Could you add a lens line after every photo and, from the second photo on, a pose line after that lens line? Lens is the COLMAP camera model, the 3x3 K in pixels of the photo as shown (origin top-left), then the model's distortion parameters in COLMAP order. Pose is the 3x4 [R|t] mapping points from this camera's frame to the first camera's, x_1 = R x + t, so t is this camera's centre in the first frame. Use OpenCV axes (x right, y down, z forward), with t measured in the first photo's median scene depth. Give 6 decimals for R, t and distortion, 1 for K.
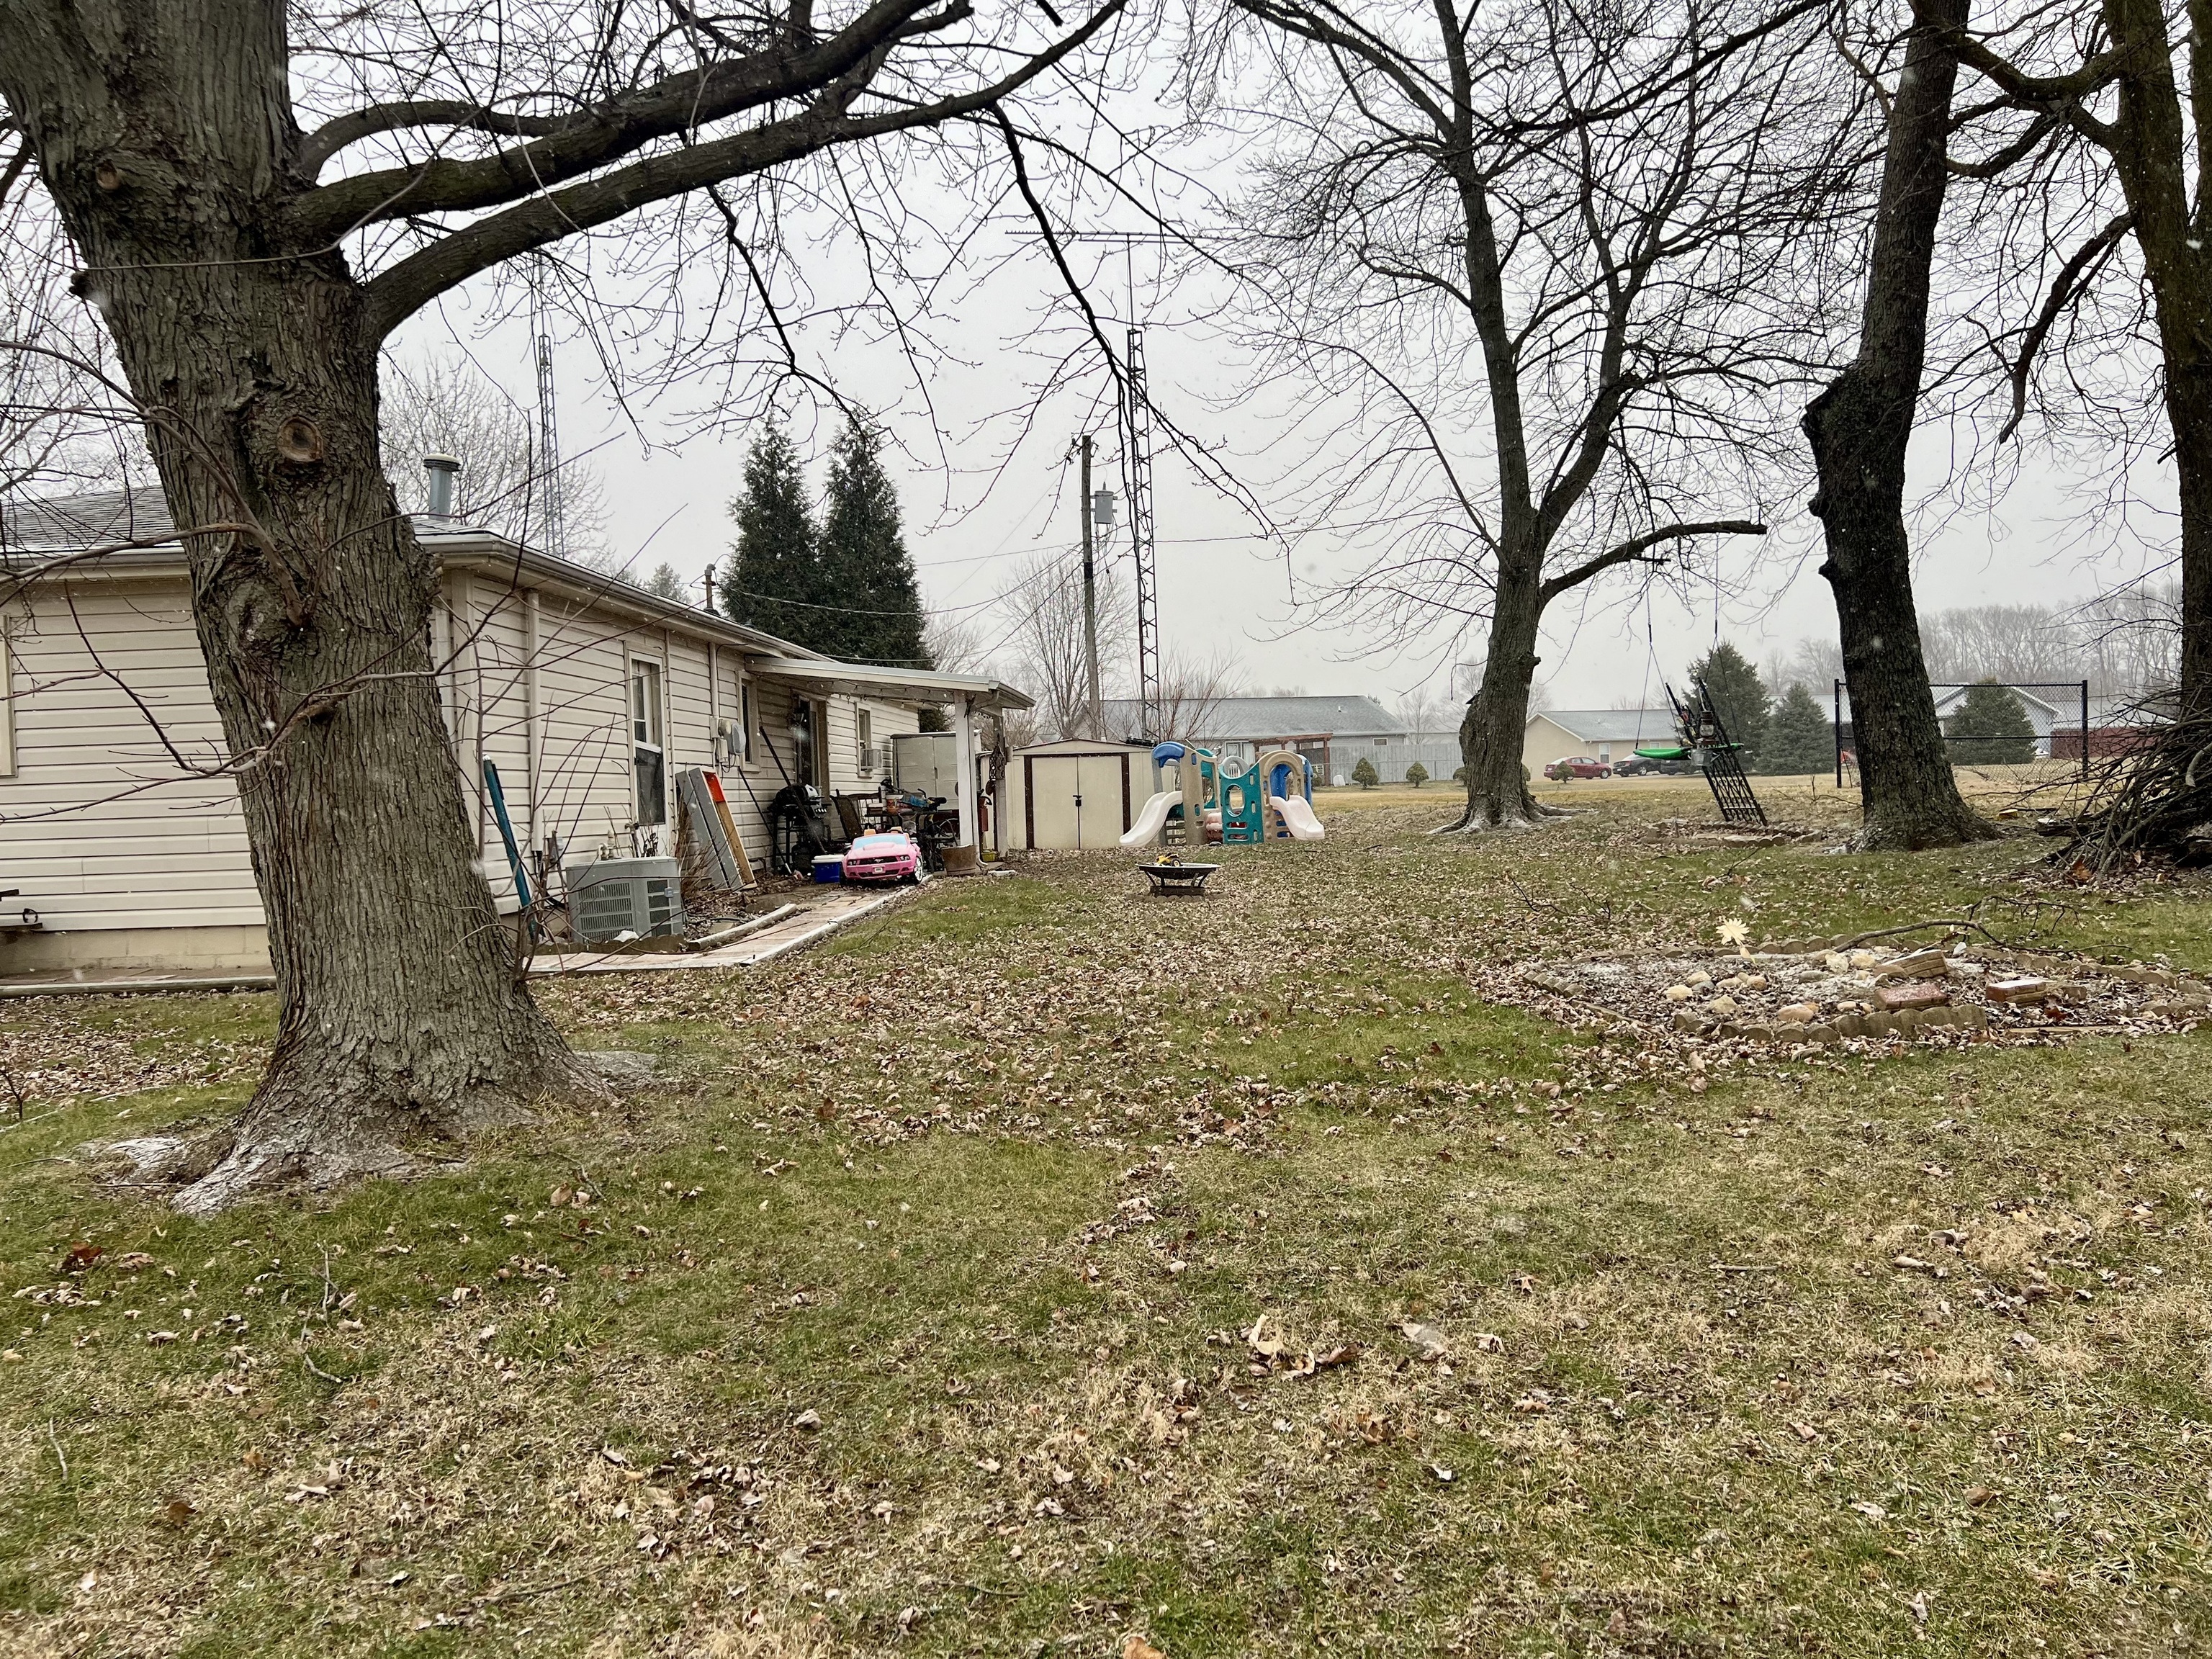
lens RADIAL K [[1649.1, 0, 1107.8], [0, 1649.1, 833.6], [0, 0, 1]] dist [0.050941, -0.003986]
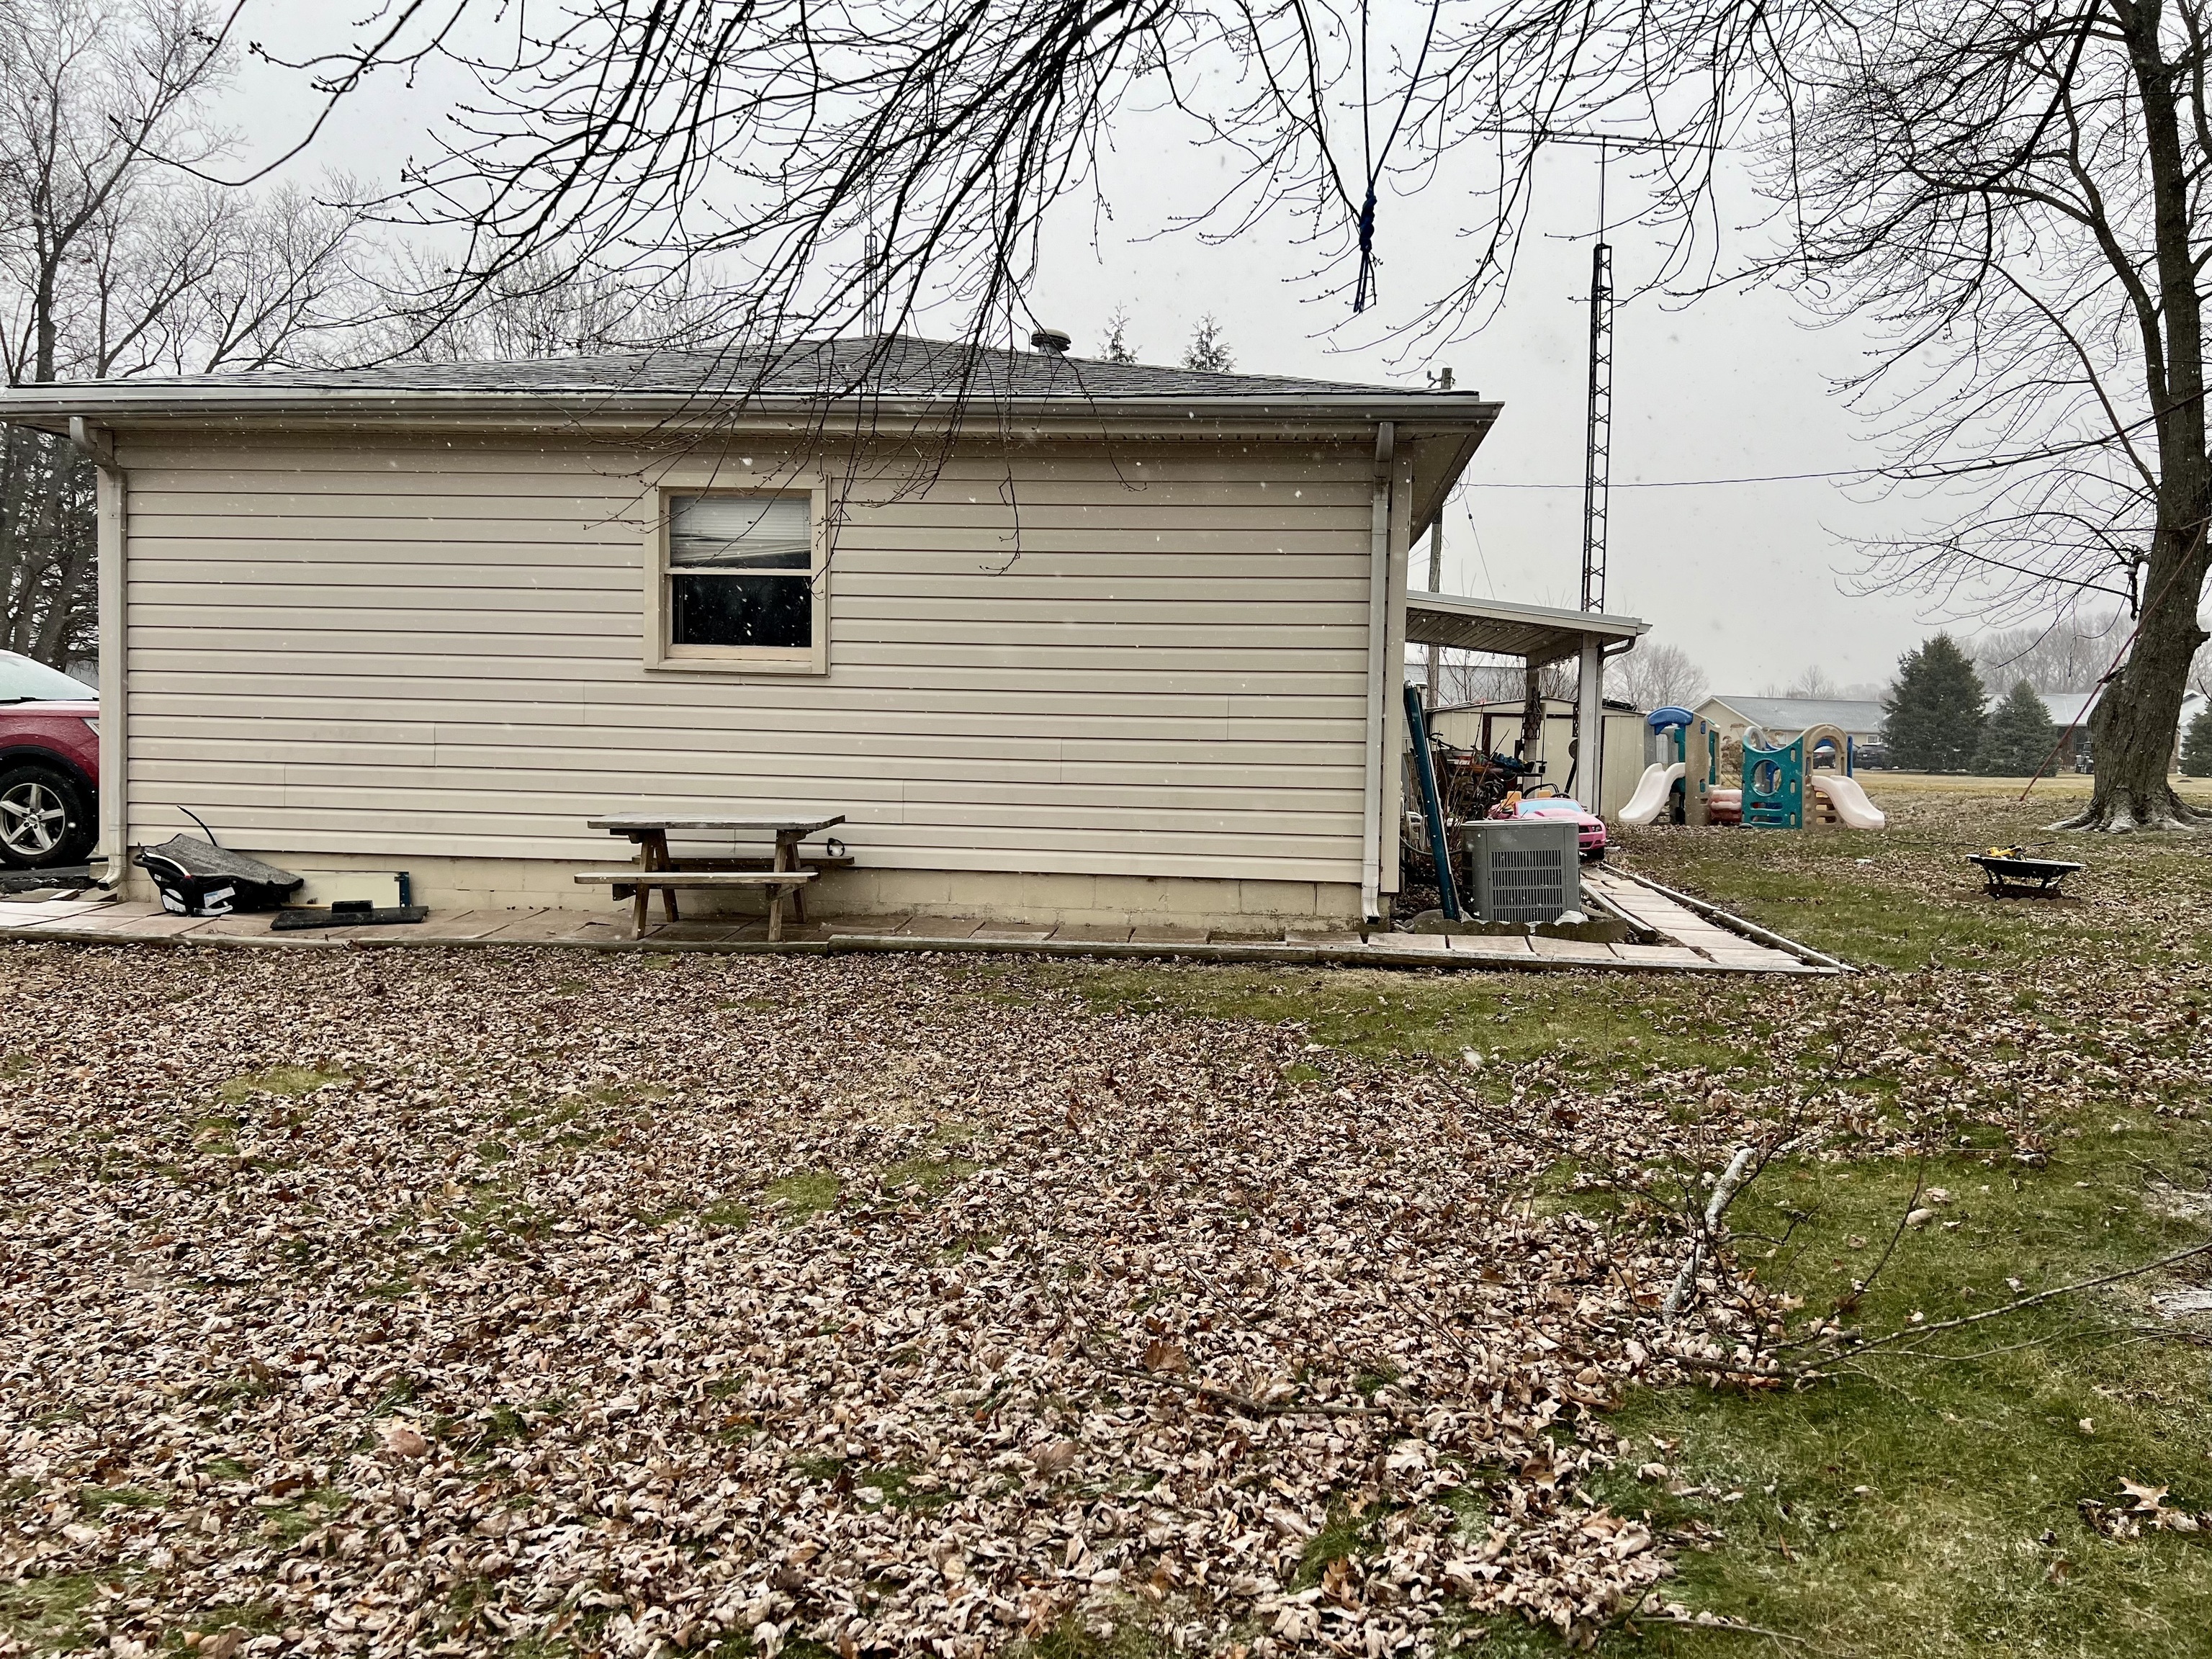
lens RADIAL K [[1649.1, 0, 1108.4], [0, 1649.1, 827.6], [0, 0, 1]] dist [0.050941, -0.003986]
pose [[0.997870, 0.058447, -0.028957, -0.215019], [-0.057823, 0.998086, 0.021942, 0.006152], [0.030184, -0.020221, 0.999340, 0.088846]]
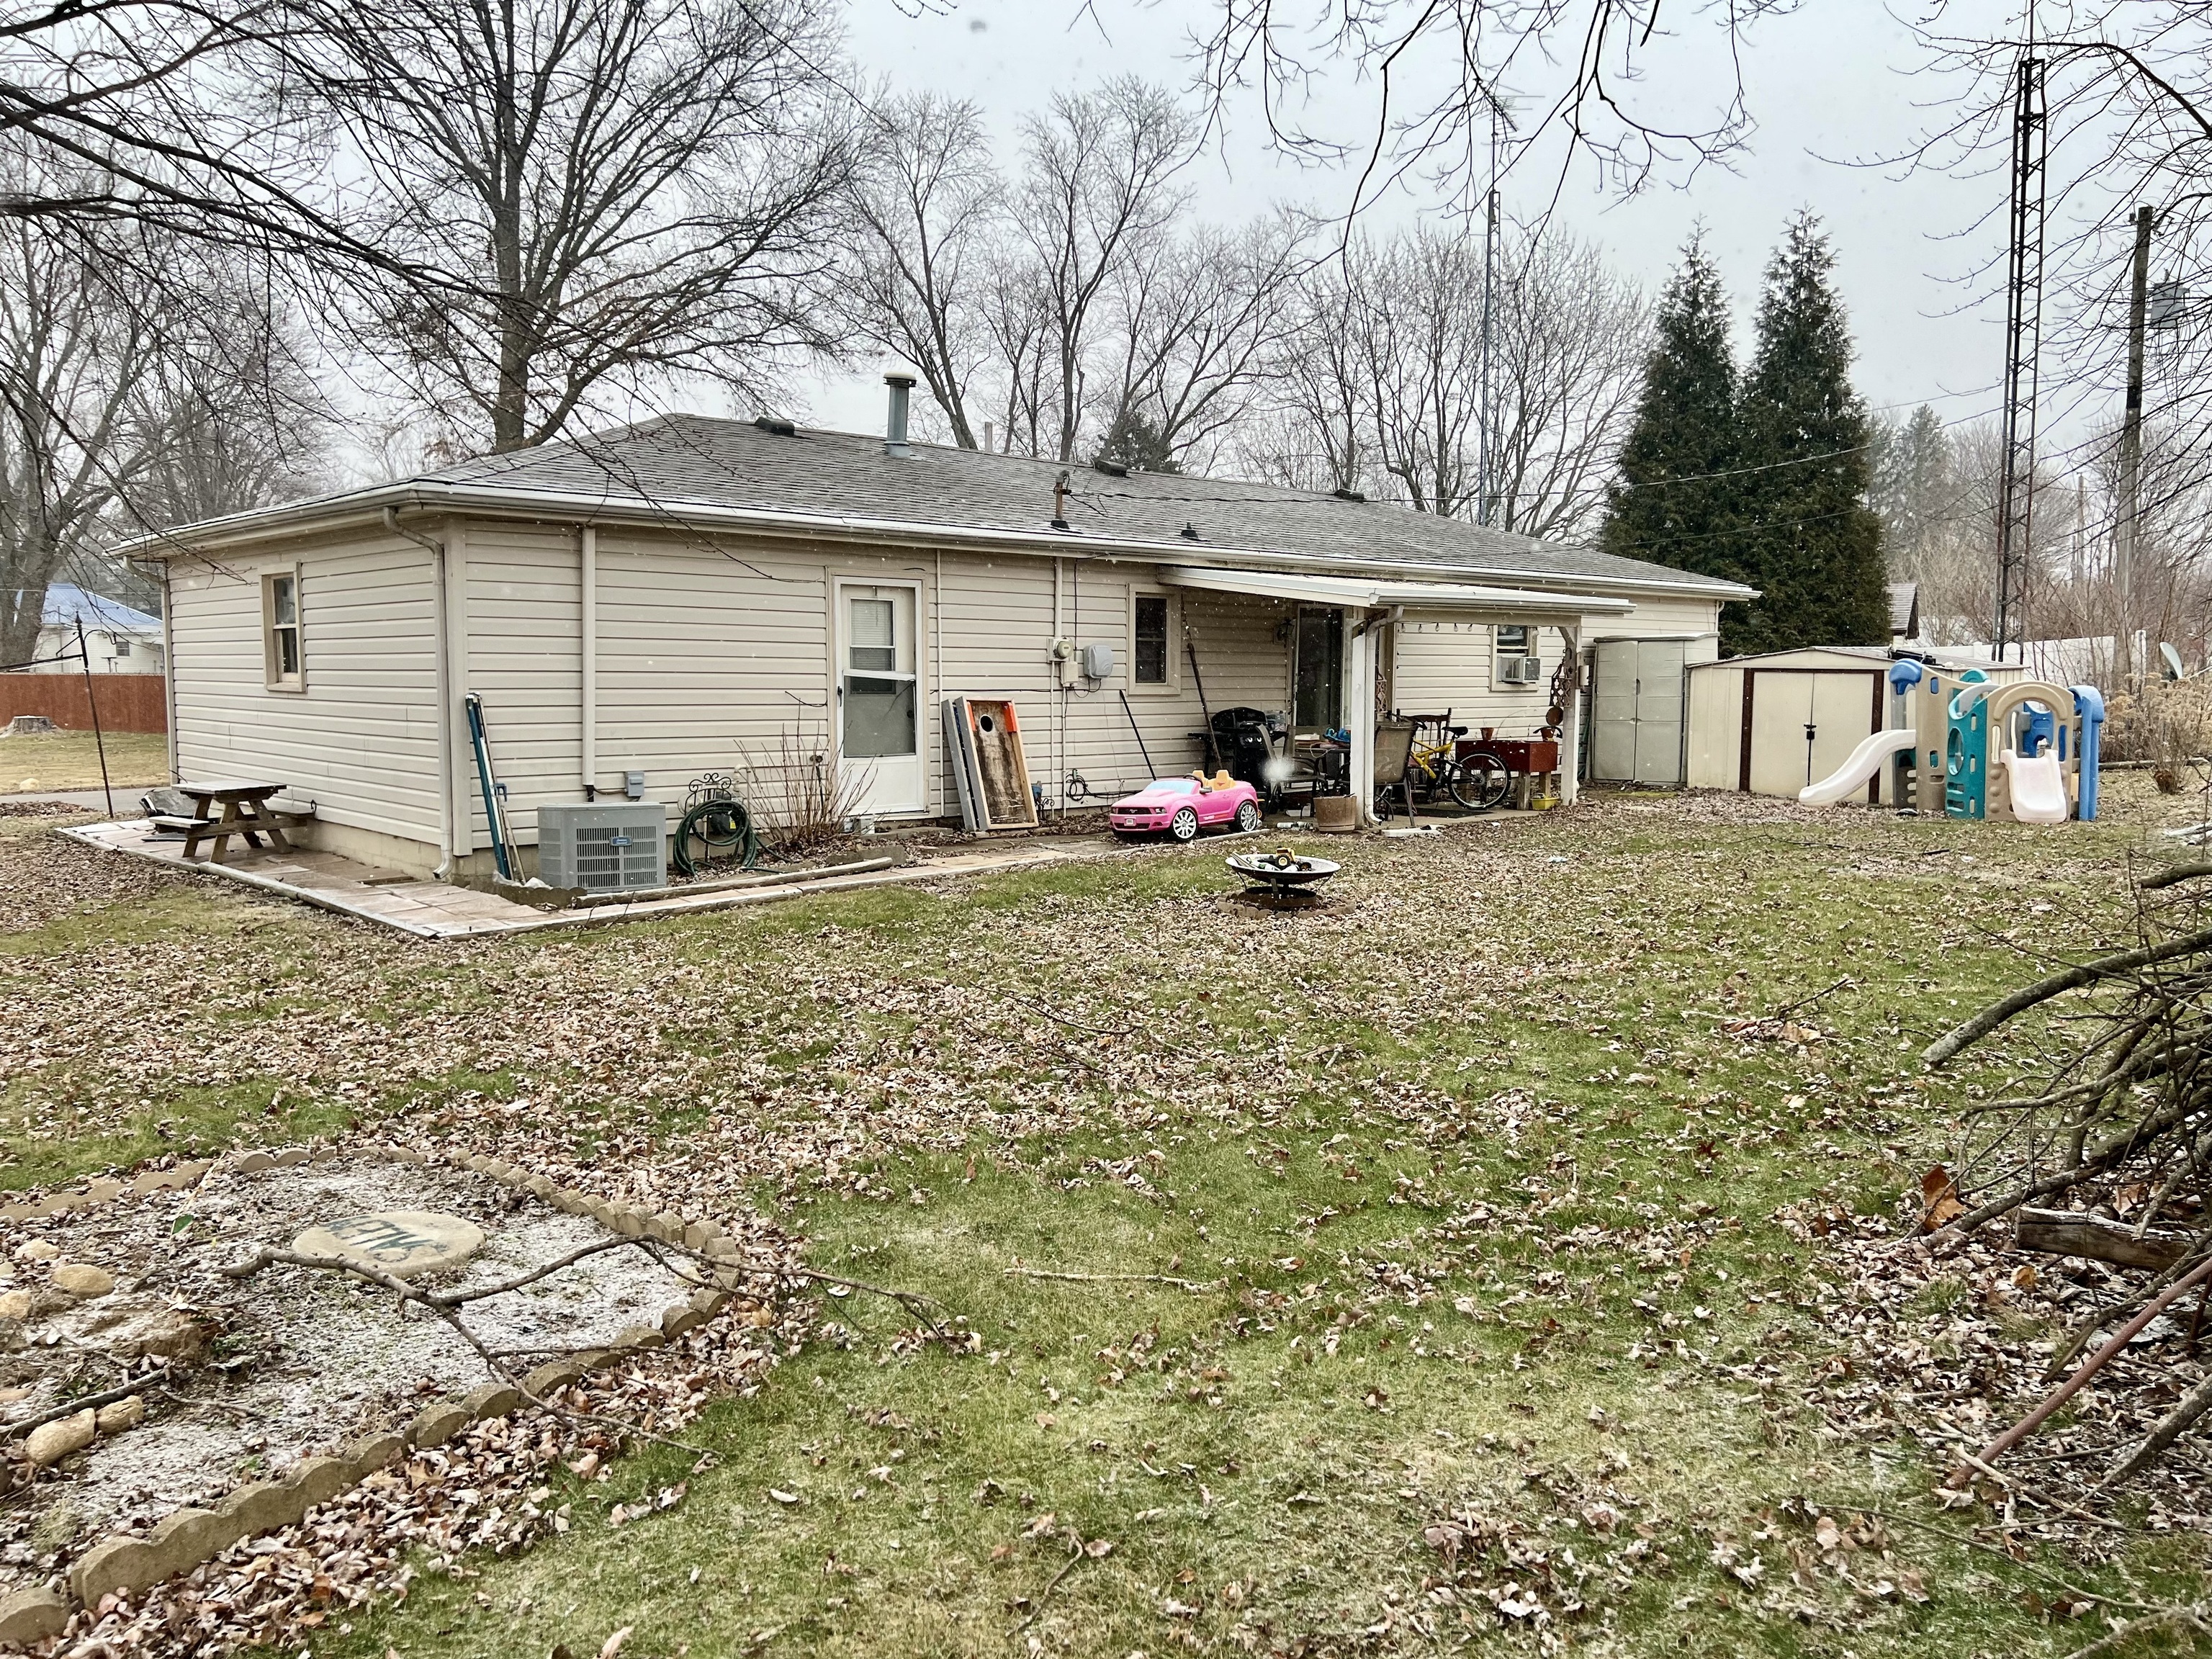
lens RADIAL K [[1649.1, 0, 1105.4], [0, 1649.1, 825.0], [0, 0, 1]] dist [0.050941, -0.003986]
pose [[0.716444, 0.100747, -0.690332, 0.279086], [-0.045815, 0.994176, 0.097542, -0.037288], [0.696138, -0.038256, 0.716888, 0.229907]]
